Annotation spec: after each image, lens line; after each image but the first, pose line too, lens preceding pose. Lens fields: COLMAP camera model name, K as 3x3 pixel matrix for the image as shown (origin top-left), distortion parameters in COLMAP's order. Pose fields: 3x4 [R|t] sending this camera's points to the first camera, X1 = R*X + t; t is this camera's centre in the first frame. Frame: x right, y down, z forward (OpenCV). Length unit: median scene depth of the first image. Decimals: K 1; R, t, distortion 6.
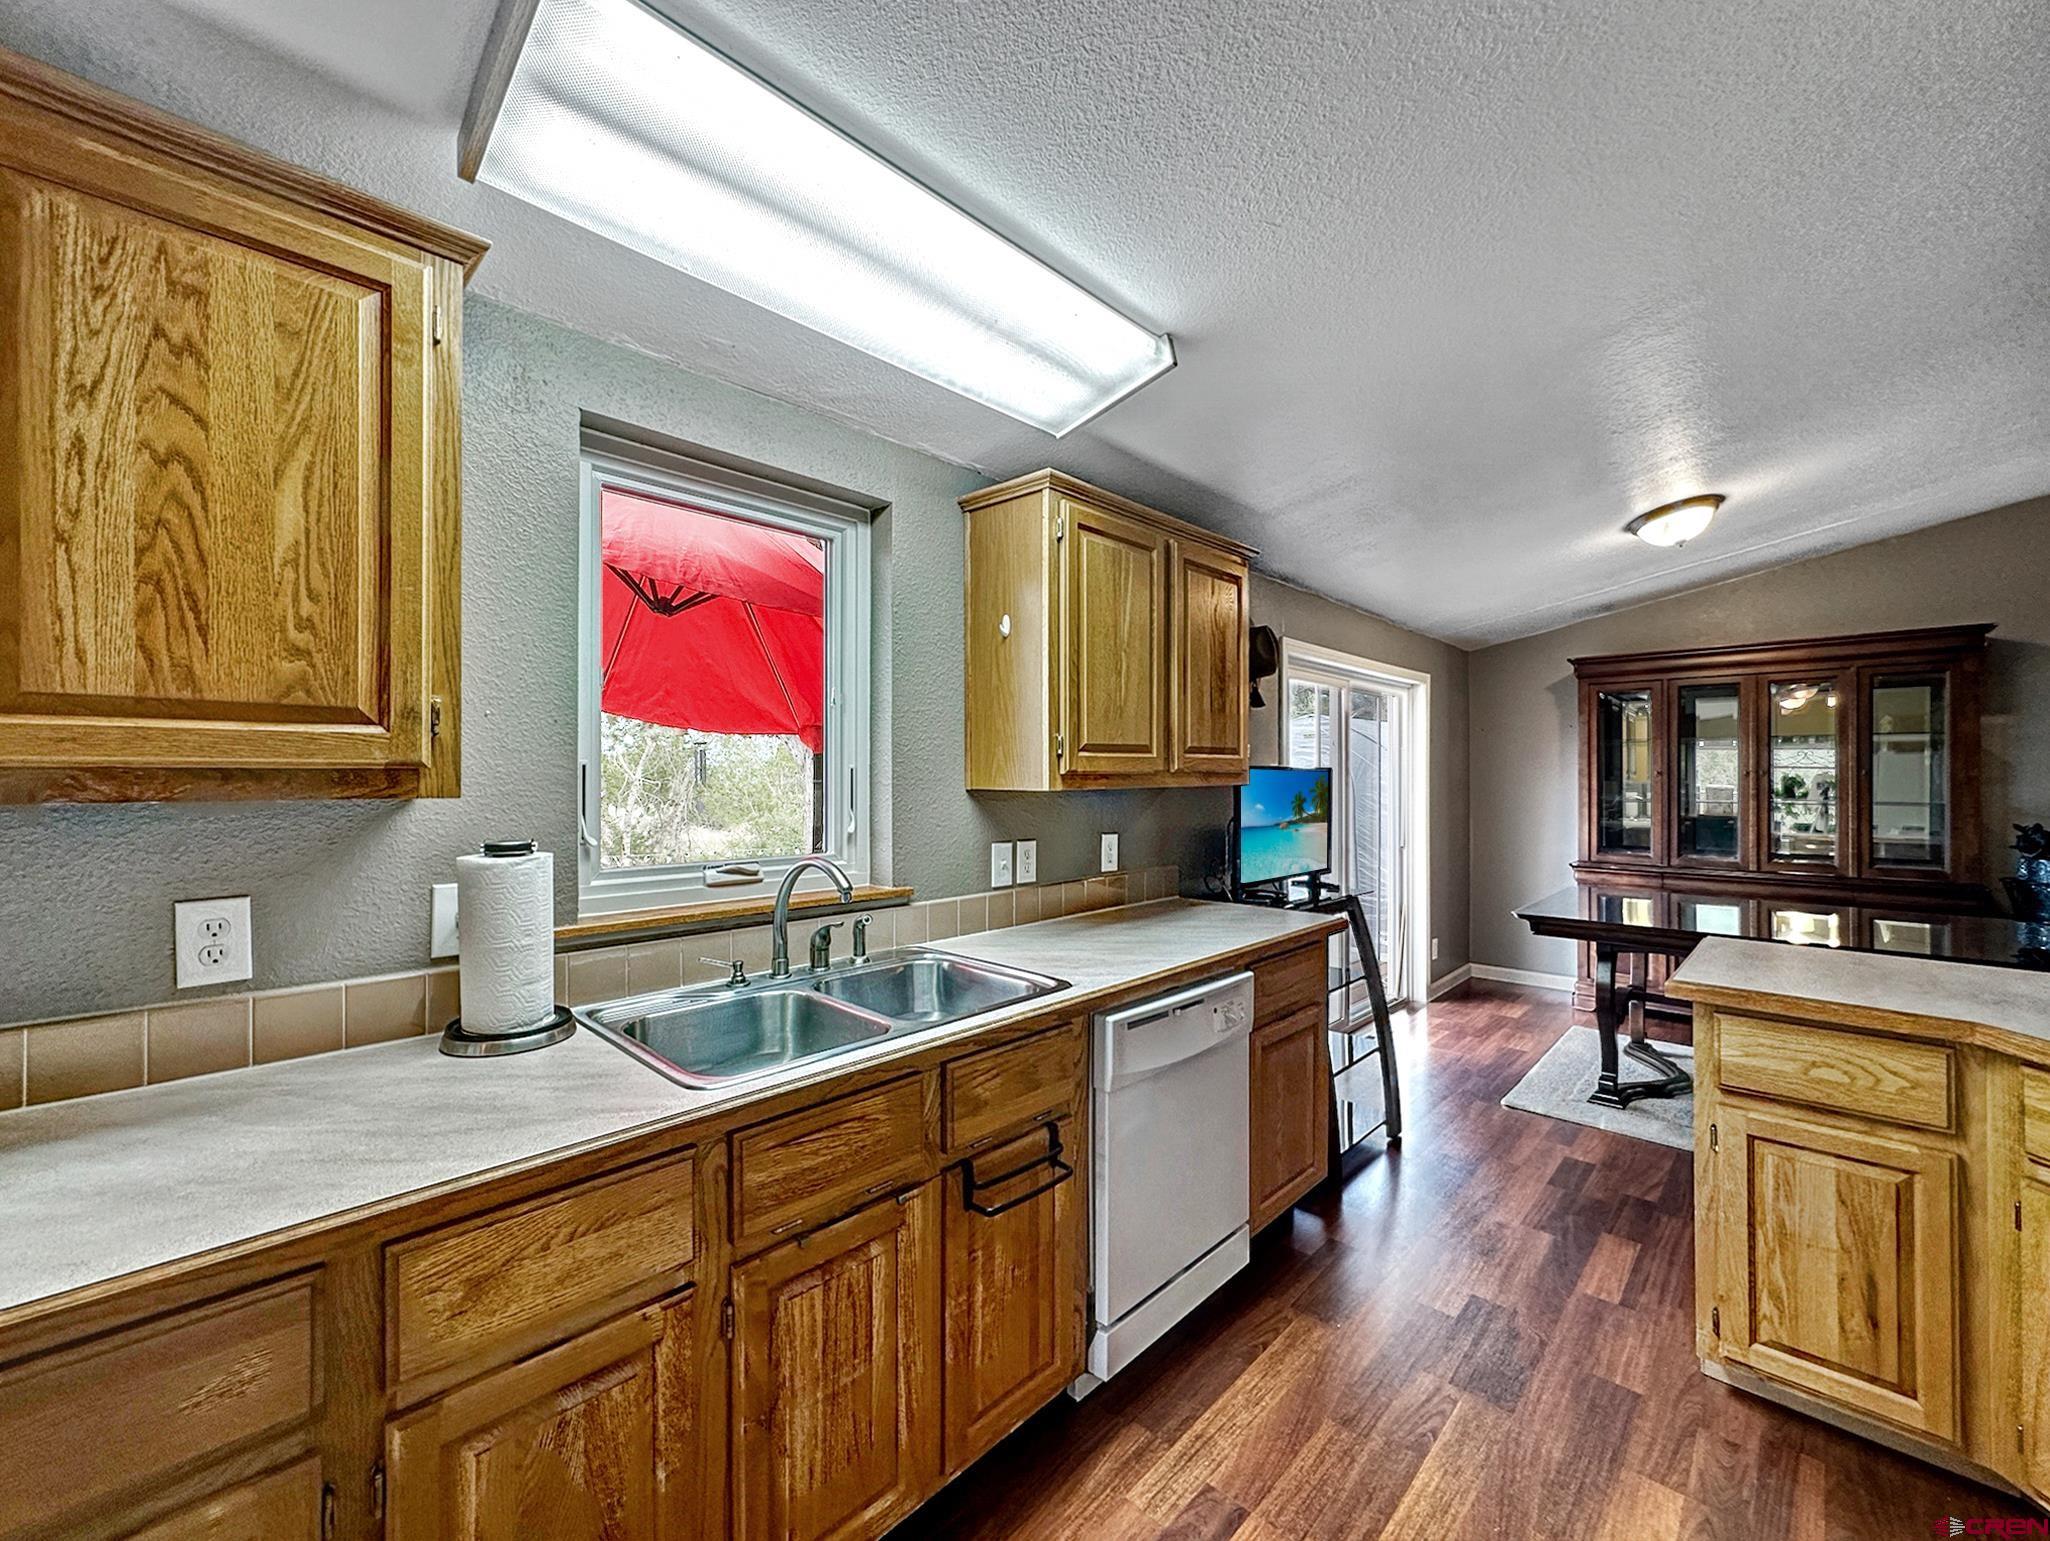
lens RADIAL K [[820.9, 0, 1024.8], [0, 820.9, 771.8], [0, 0, 1]] dist [-0.001223, 0.000025]
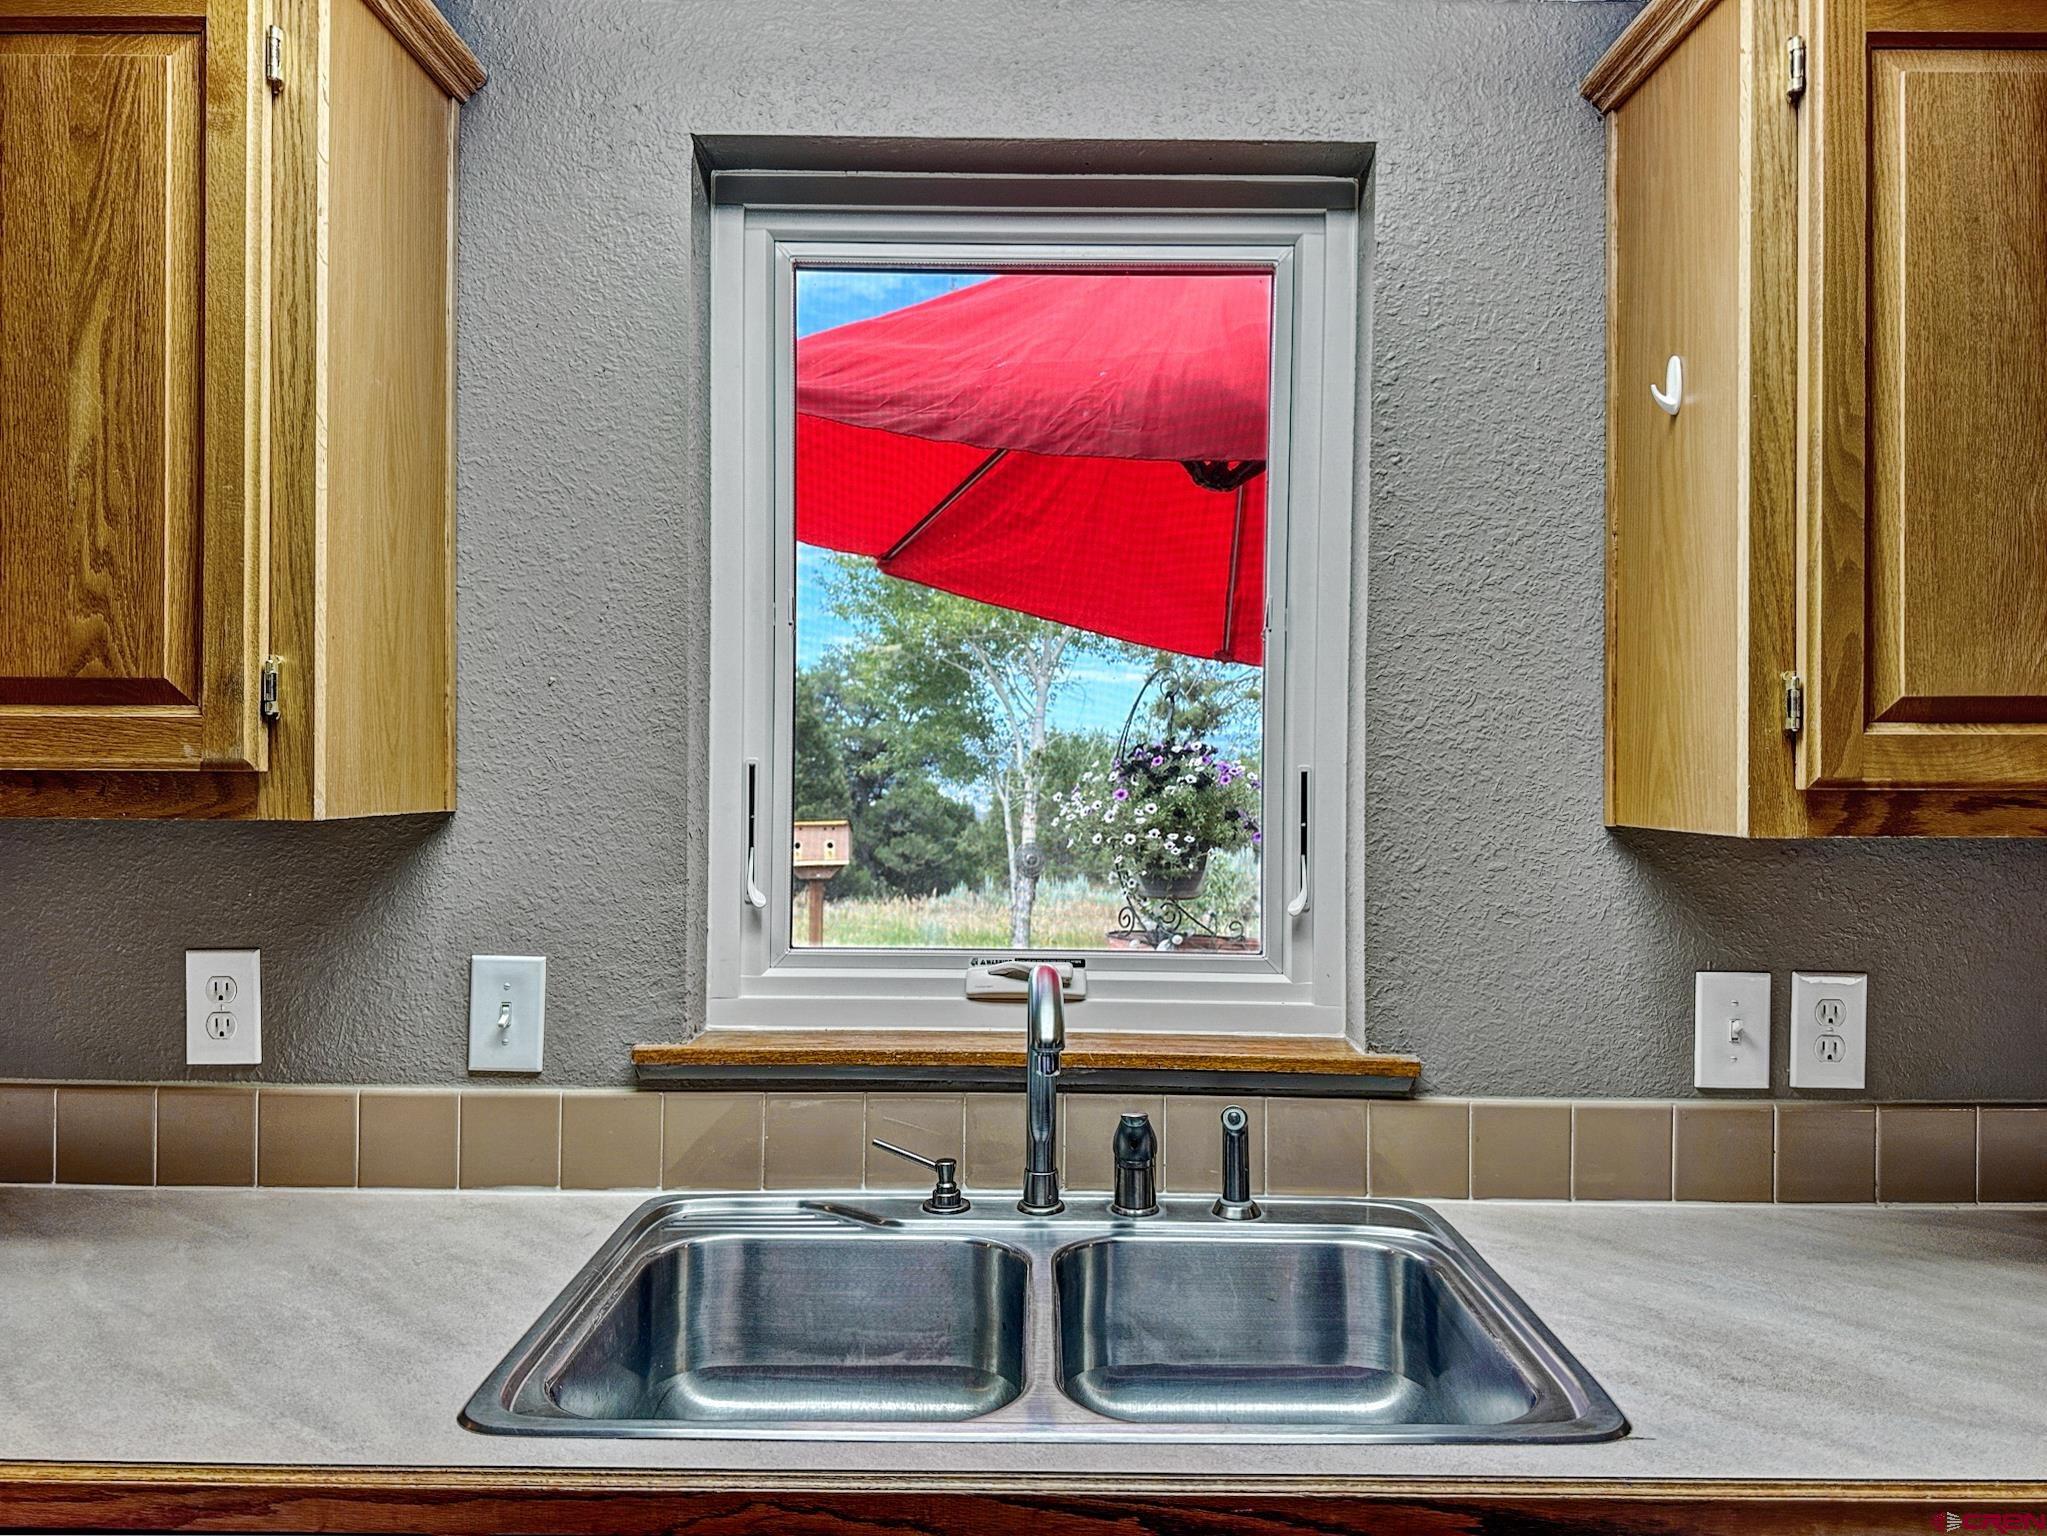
lens RADIAL K [[1459.9, 0, 1023.7], [0, 1459.9, 768.5], [0, 0, 1]] dist [0.030500, -0.035677]
pose [[0.694706, 0.002197, -0.719291, 0.463250], [-0.003805, 0.999993, -0.000620, -0.007810], [0.719284, 0.003168, 0.694709, 0.618710]]
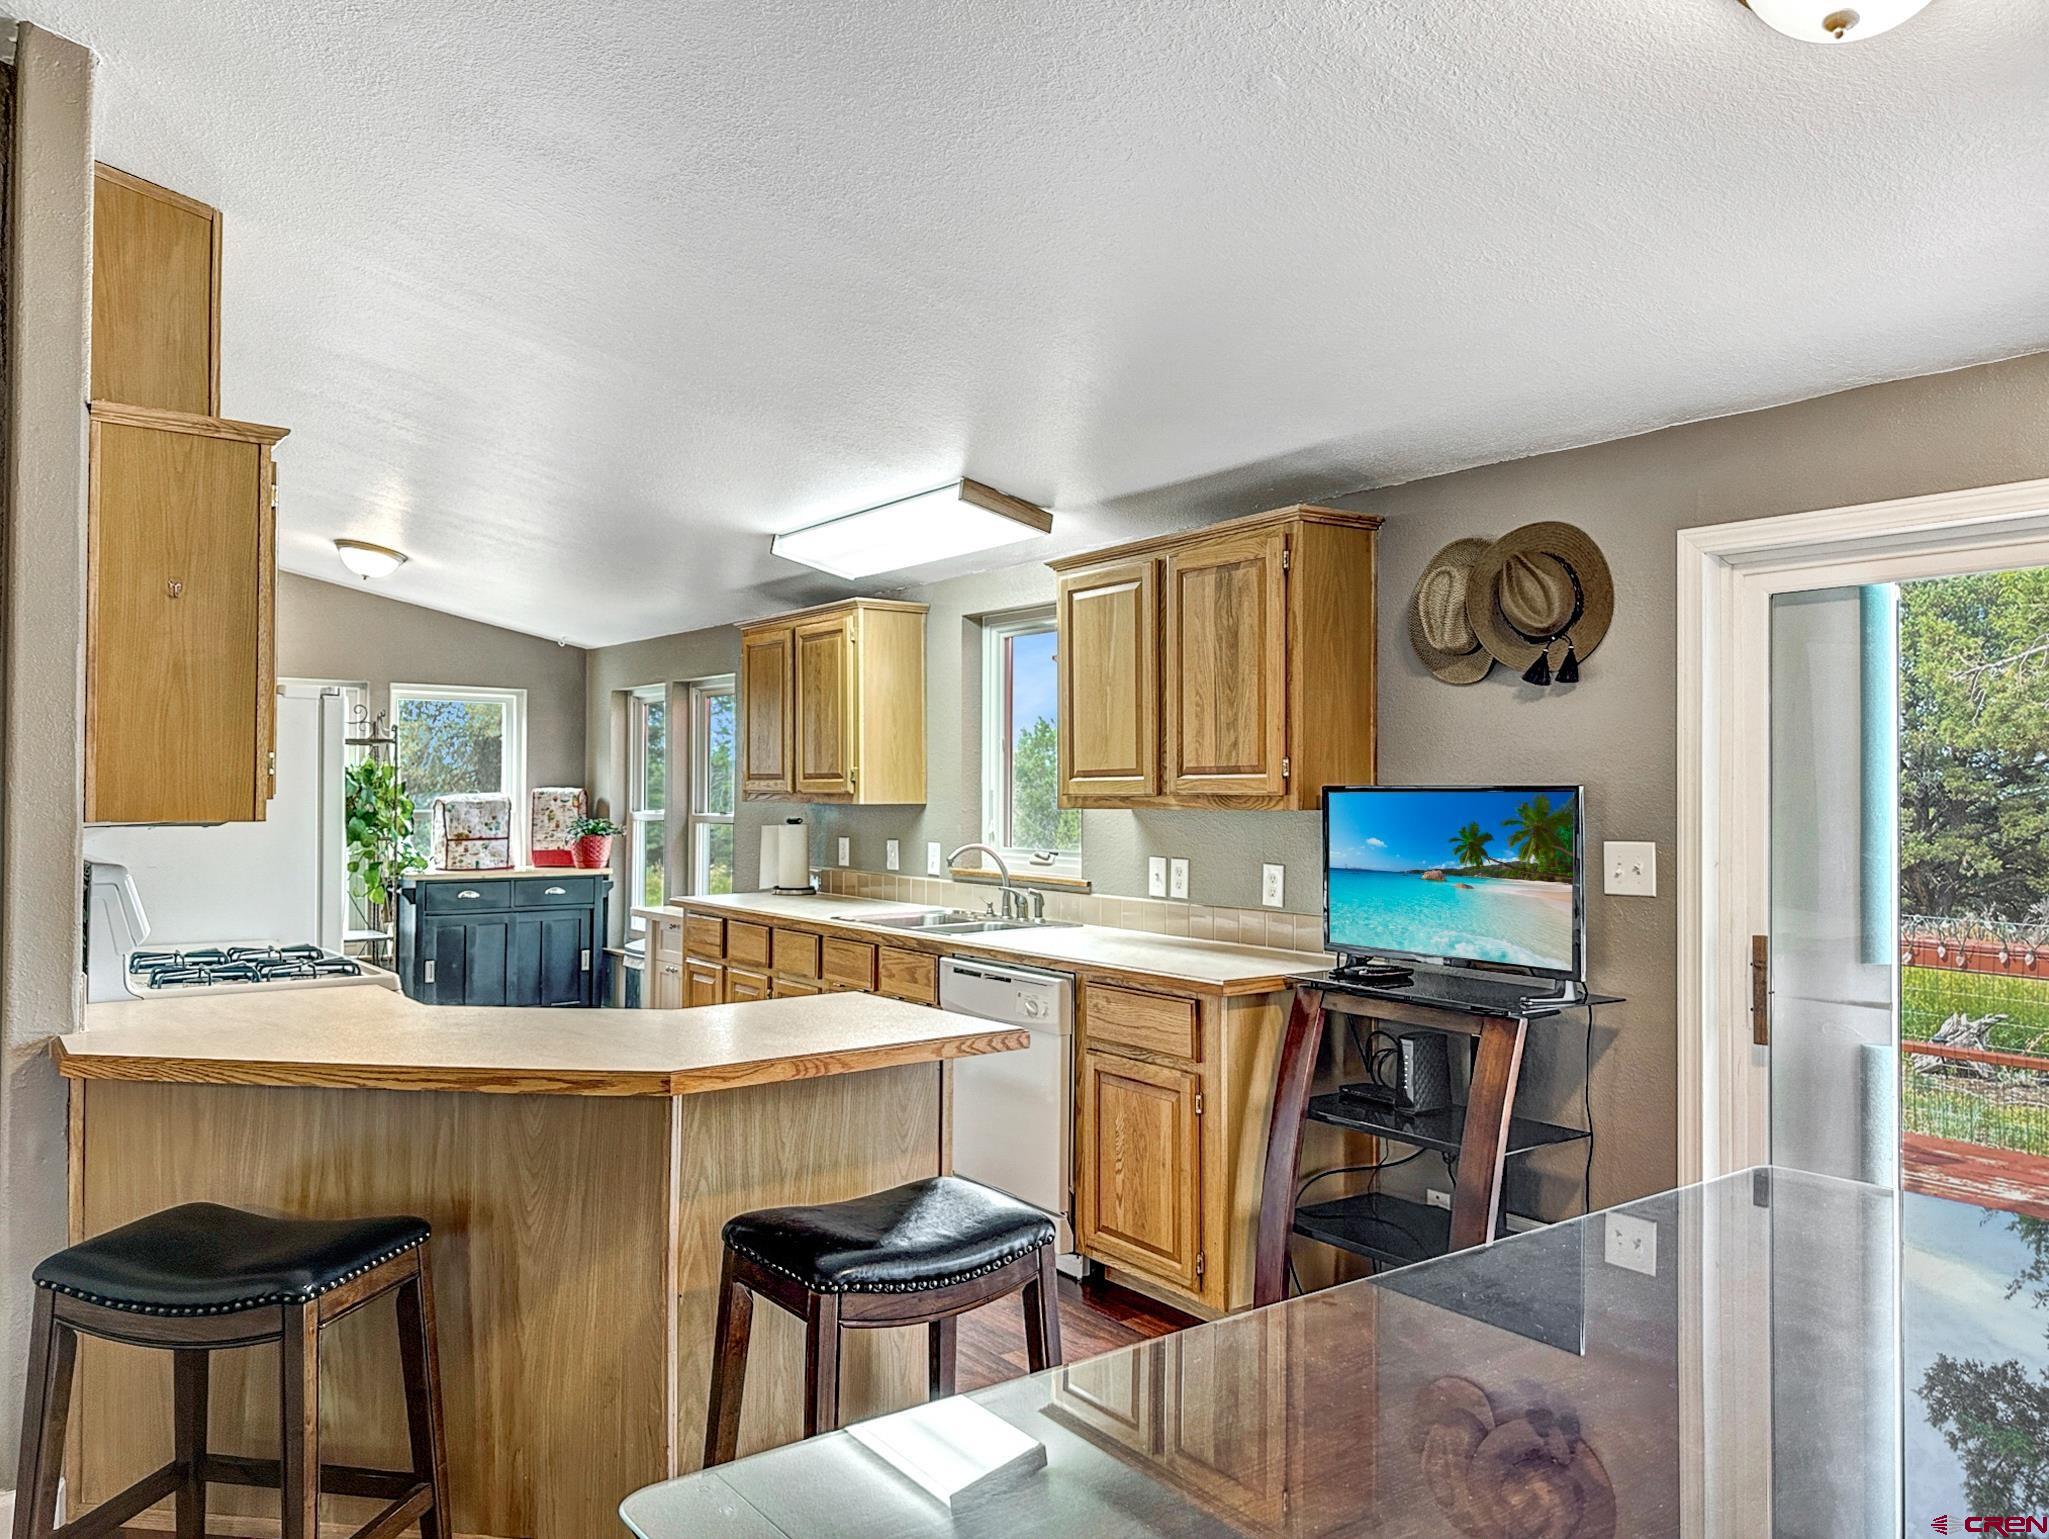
lens RADIAL K [[1461.4, 0, 1020.8], [0, 1461.4, 770.0], [0, 0, 1]] dist [0.030500, -0.035677]
pose [[-0.165635, -0.014876, -0.986075, 4.008077], [0.000982, 0.999883, -0.015249, -0.006225], [0.986187, -0.003494, -0.165601, 2.331271]]
